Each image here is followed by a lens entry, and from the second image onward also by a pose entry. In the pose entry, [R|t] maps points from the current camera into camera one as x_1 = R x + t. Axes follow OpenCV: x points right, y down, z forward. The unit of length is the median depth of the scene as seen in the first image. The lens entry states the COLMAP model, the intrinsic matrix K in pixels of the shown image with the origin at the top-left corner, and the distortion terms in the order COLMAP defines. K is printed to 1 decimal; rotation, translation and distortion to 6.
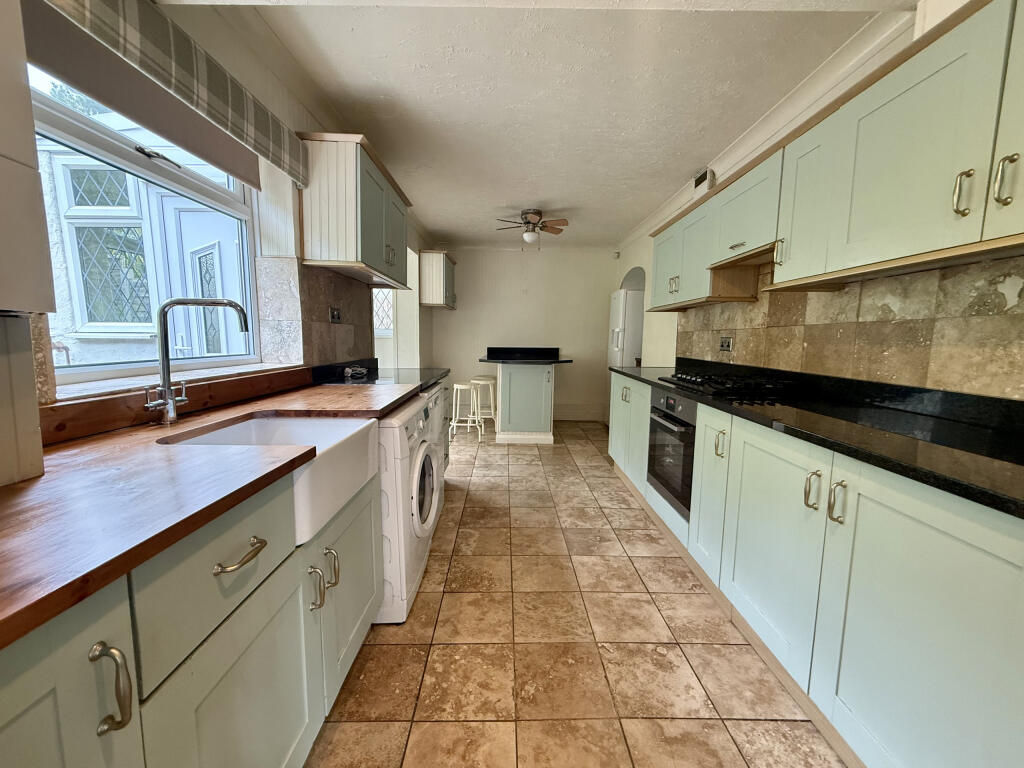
lens RADIAL K [[409.0, 0, 510.6], [0, 409.0, 386.9], [0, 0, 1]] dist [0.001889, 0.000235]
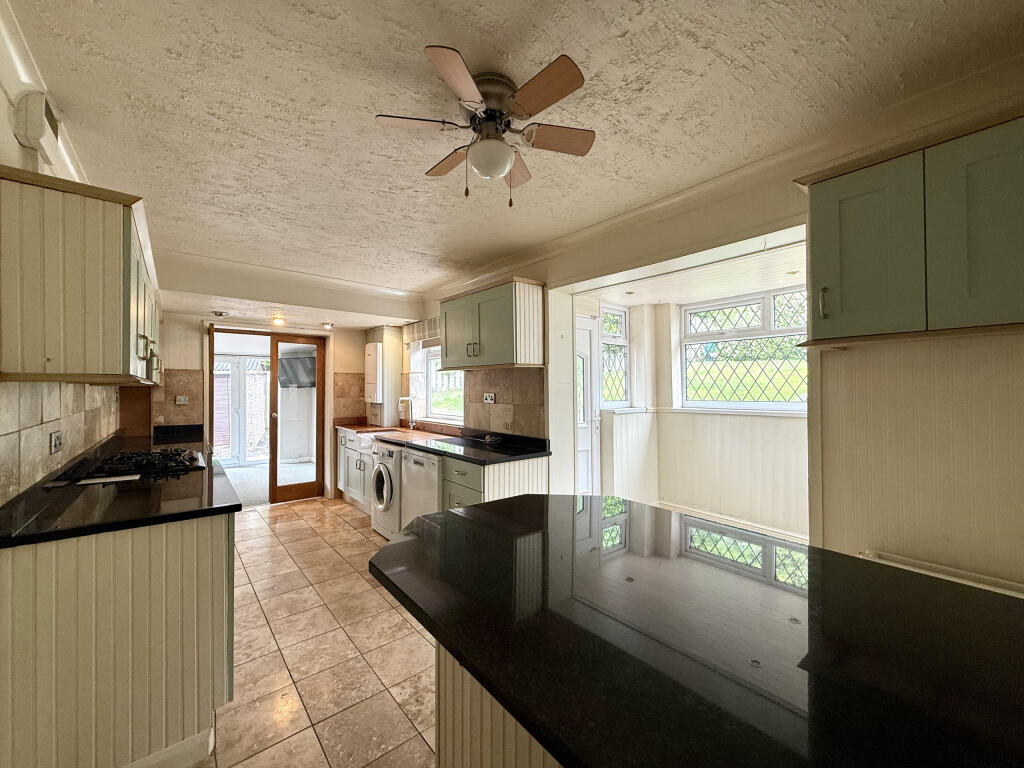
lens RADIAL K [[409.0, 0, 510.9], [0, 409.0, 384.5], [0, 0, 1]] dist [0.001889, 0.000235]
pose [[-0.775184, -0.012944, -0.631603, 0.412734], [-0.078938, 0.993939, 0.076513, -0.329843], [0.626785, 0.109170, -0.771507, 2.119049]]
